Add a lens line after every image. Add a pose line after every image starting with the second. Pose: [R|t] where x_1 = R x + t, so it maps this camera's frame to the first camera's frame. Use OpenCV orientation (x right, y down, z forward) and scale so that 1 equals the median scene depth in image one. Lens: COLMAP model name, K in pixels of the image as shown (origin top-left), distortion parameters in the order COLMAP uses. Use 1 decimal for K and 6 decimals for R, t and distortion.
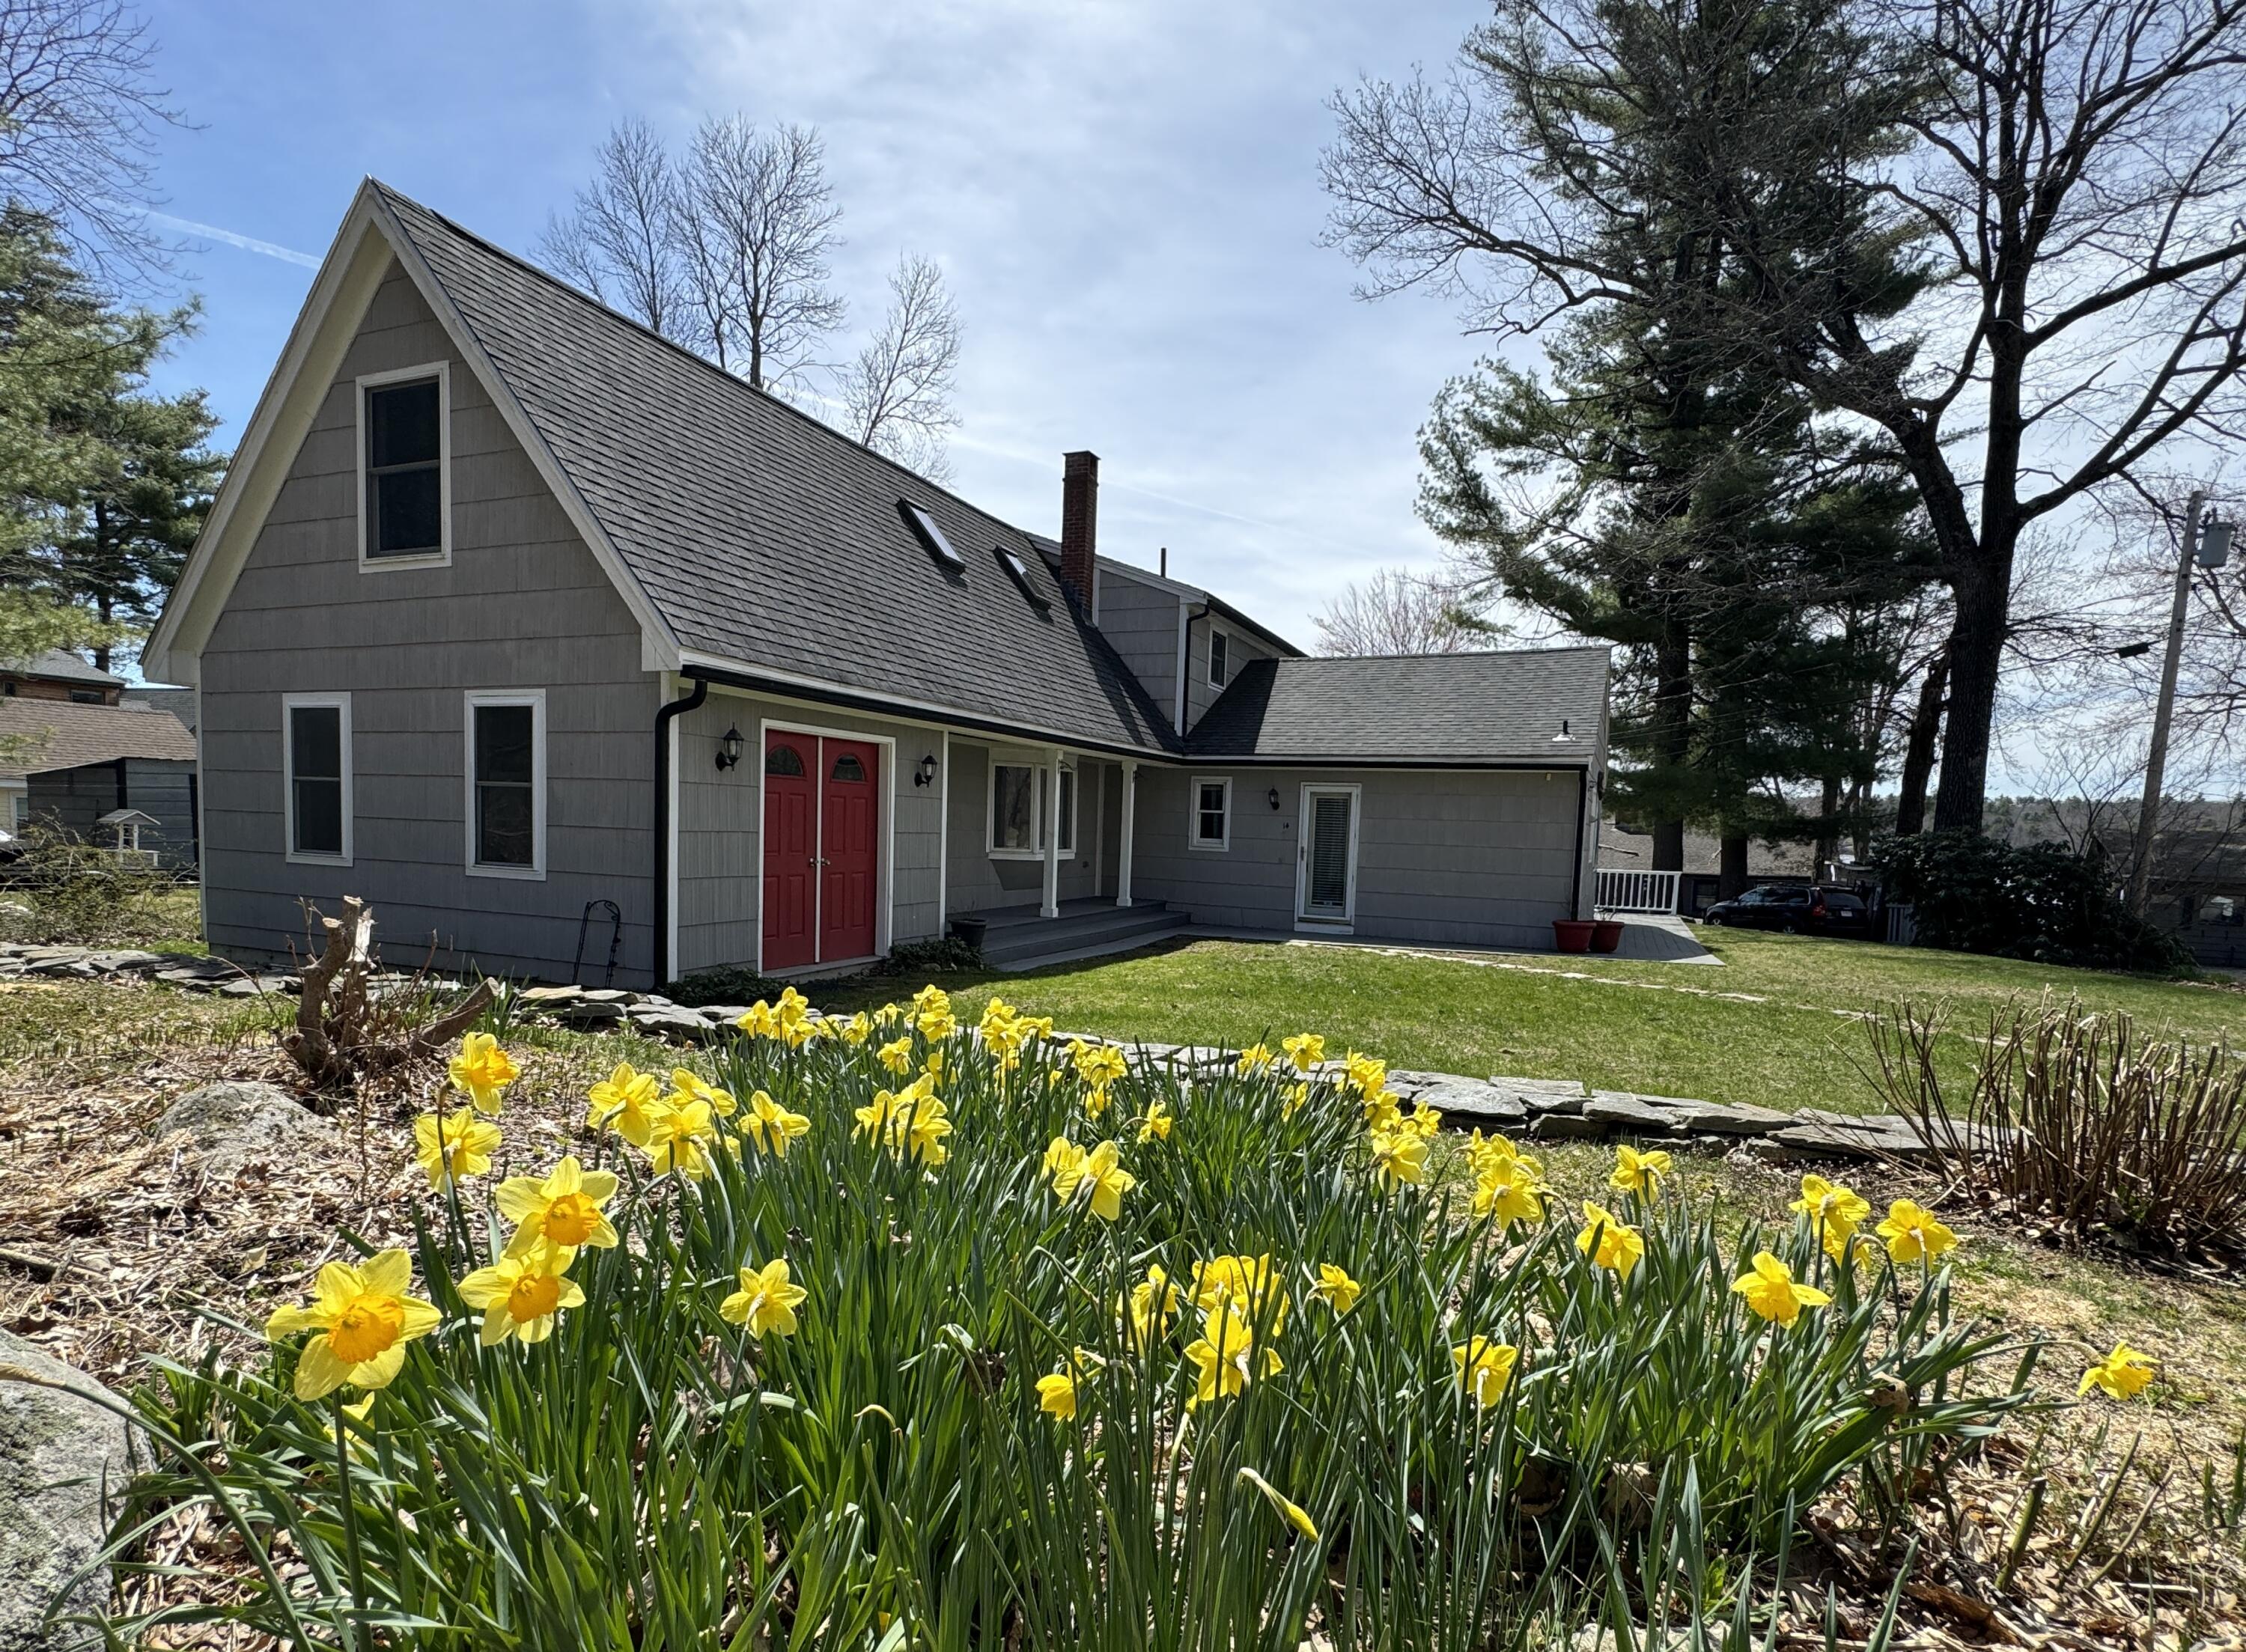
lens RADIAL K [[1145.8, 0, 1101.4], [0, 1145.8, 923.8], [0, 0, 1]] dist [-0.001108, -0.000177]
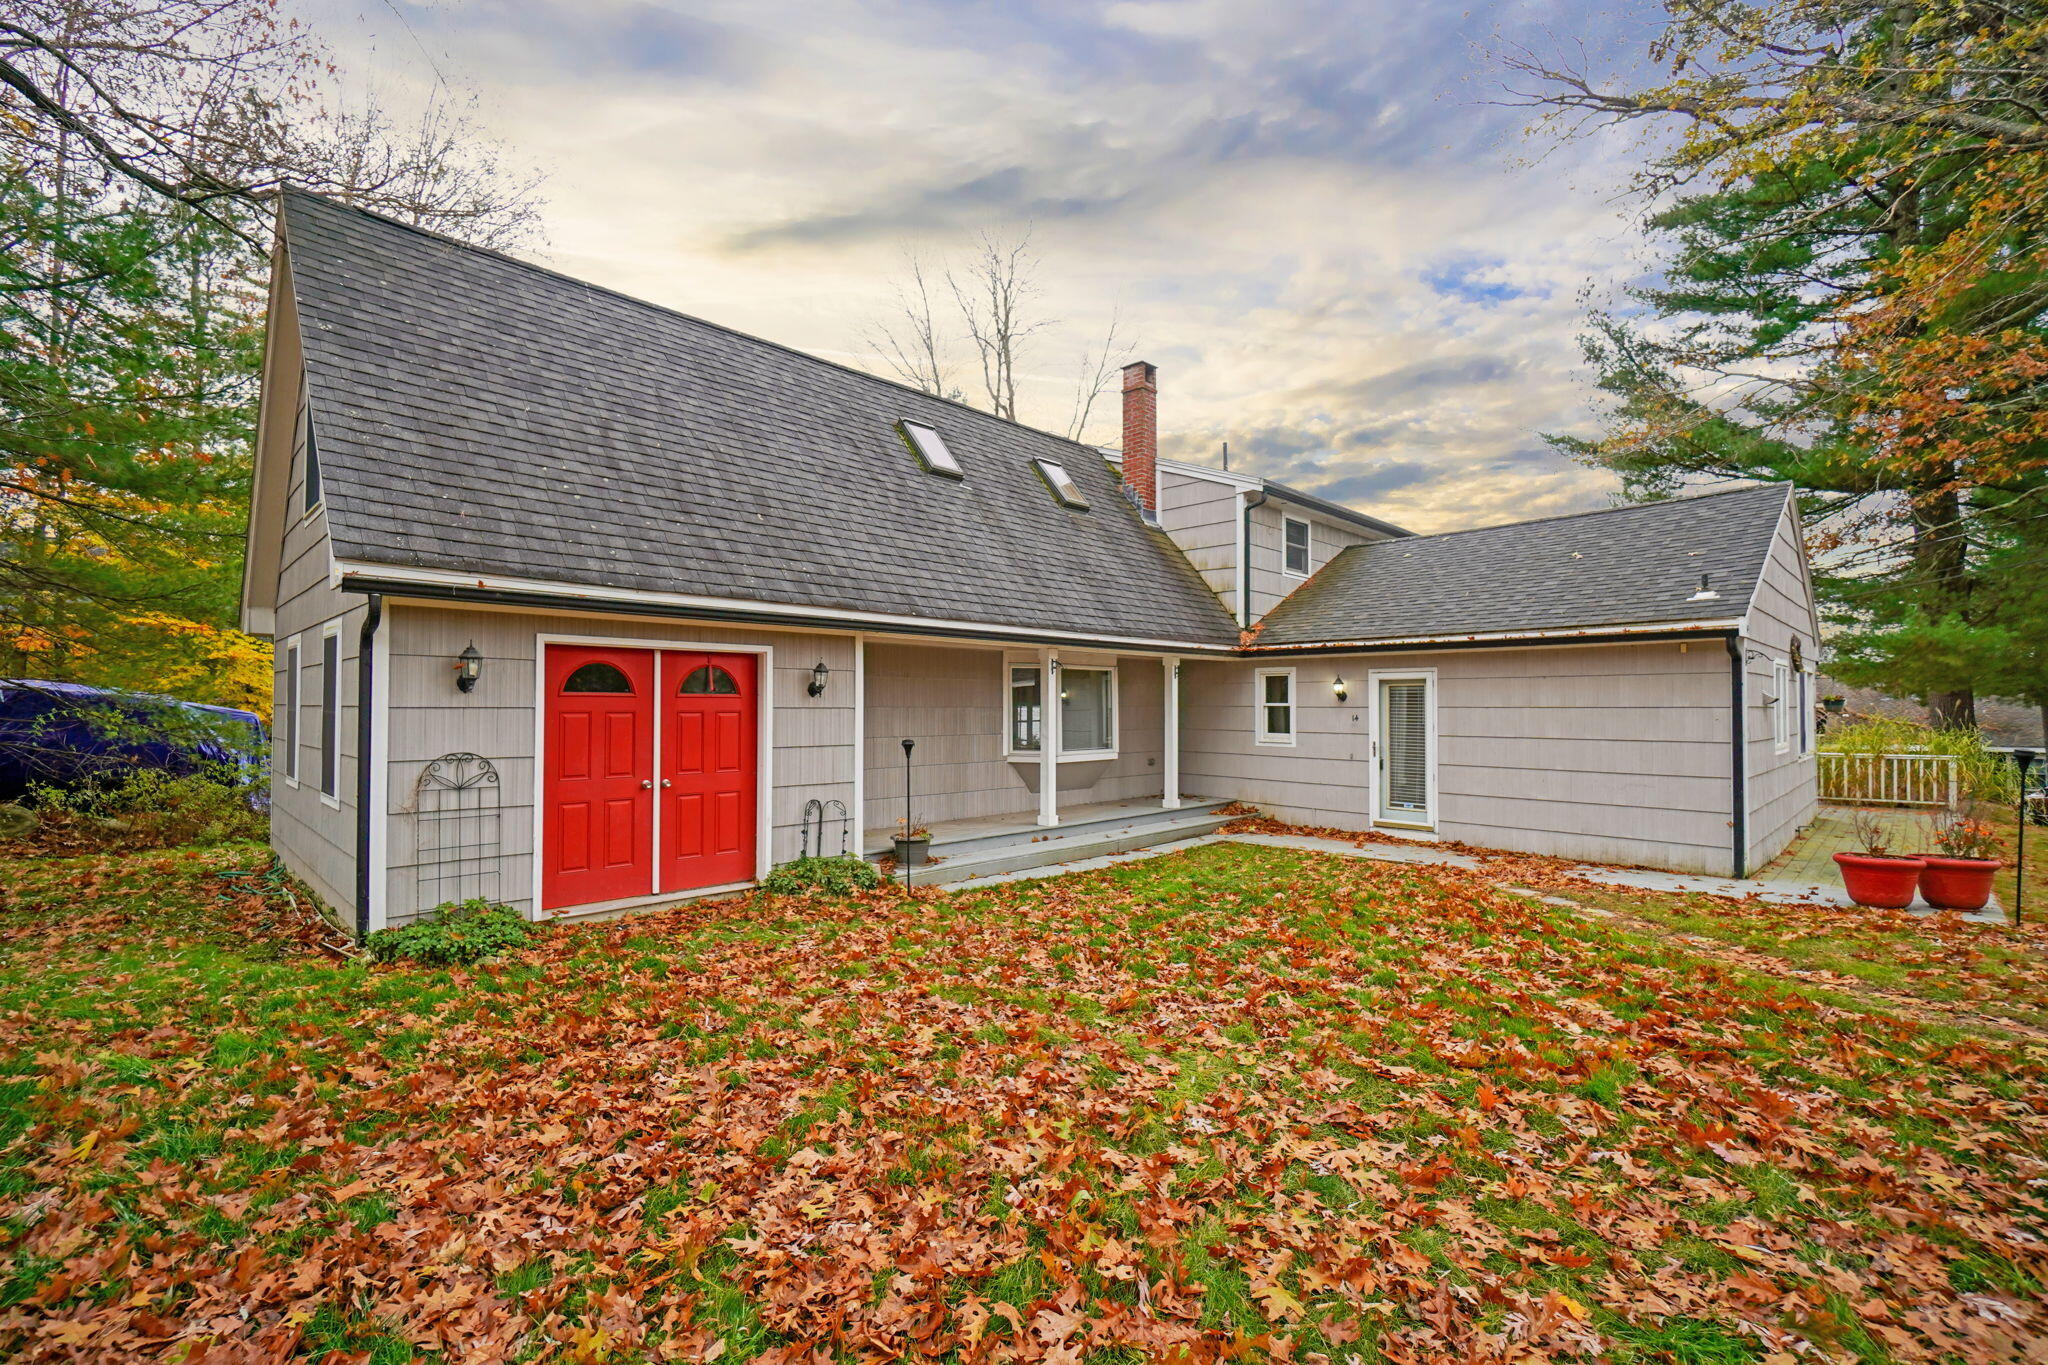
lens RADIAL K [[882.9, 0, 1021.4], [0, 882.9, 700.4], [0, 0, 1]] dist [-0.007390, -0.000045]
pose [[0.932207, -0.036561, -0.360074, 0.168637], [0.000006, 0.994886, -0.101001, -0.029519], [0.361925, 0.094152, 0.927440, 0.264269]]
